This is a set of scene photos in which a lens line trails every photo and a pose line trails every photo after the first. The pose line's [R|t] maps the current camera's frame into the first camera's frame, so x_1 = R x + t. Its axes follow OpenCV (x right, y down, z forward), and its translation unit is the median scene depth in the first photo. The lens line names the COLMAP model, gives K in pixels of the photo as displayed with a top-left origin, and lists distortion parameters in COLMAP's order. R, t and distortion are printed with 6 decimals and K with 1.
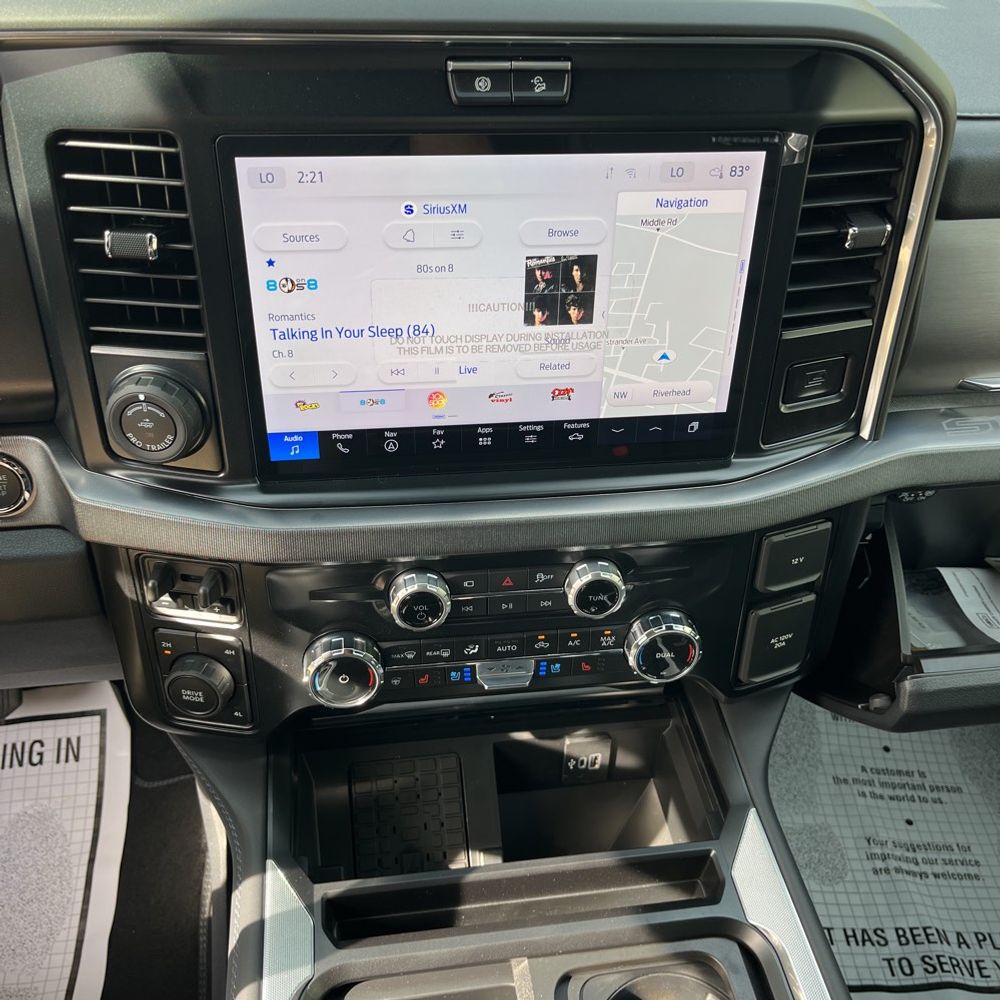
lens RADIAL K [[952.2, 0, 496.7], [0, 952.2, 500.9], [0, 0, 1]] dist [0.007001, 0.000000]
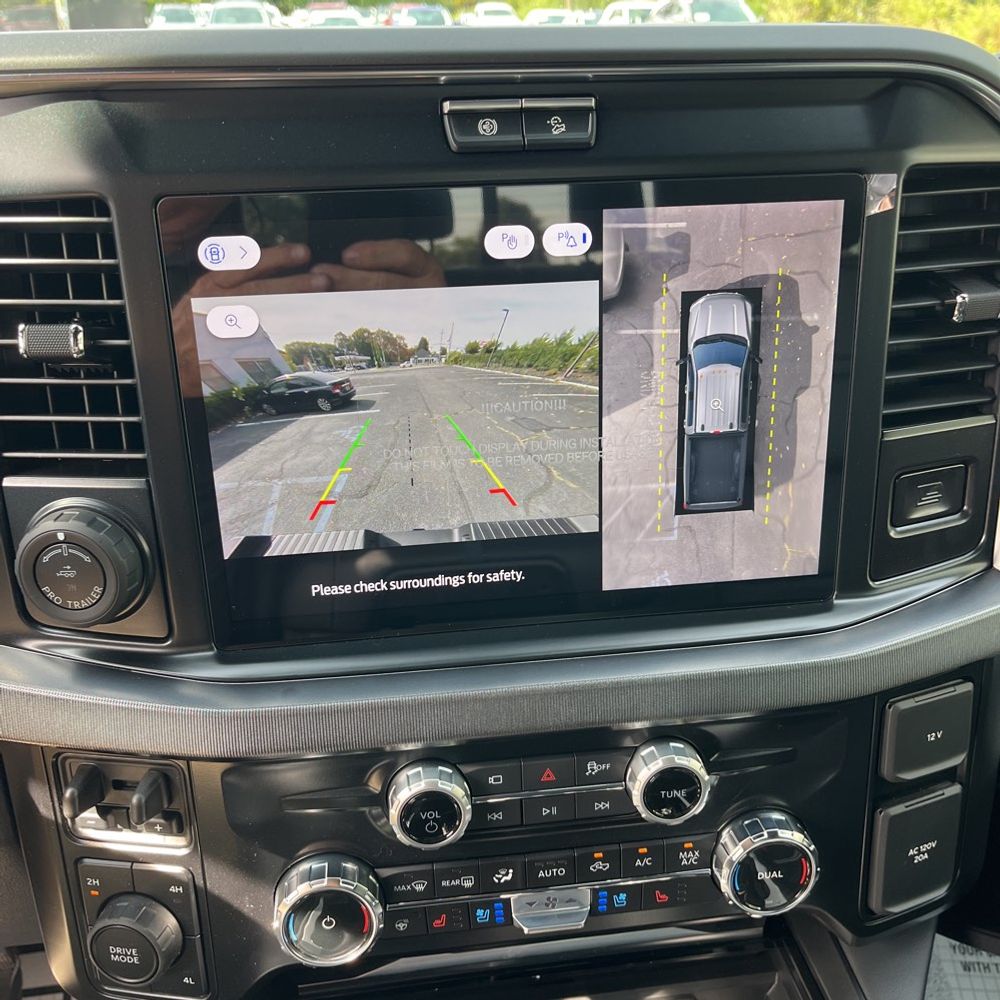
lens RADIAL K [[952.2, 0, 504.3], [0, 952.2, 497.5], [0, 0, 1]] dist [0.007001, 0.000000]
pose [[0.998686, -0.042199, -0.029062, 0.007856], [0.034294, 0.971928, -0.232766, 0.046009], [0.038068, 0.231463, 0.972099, 0.228909]]
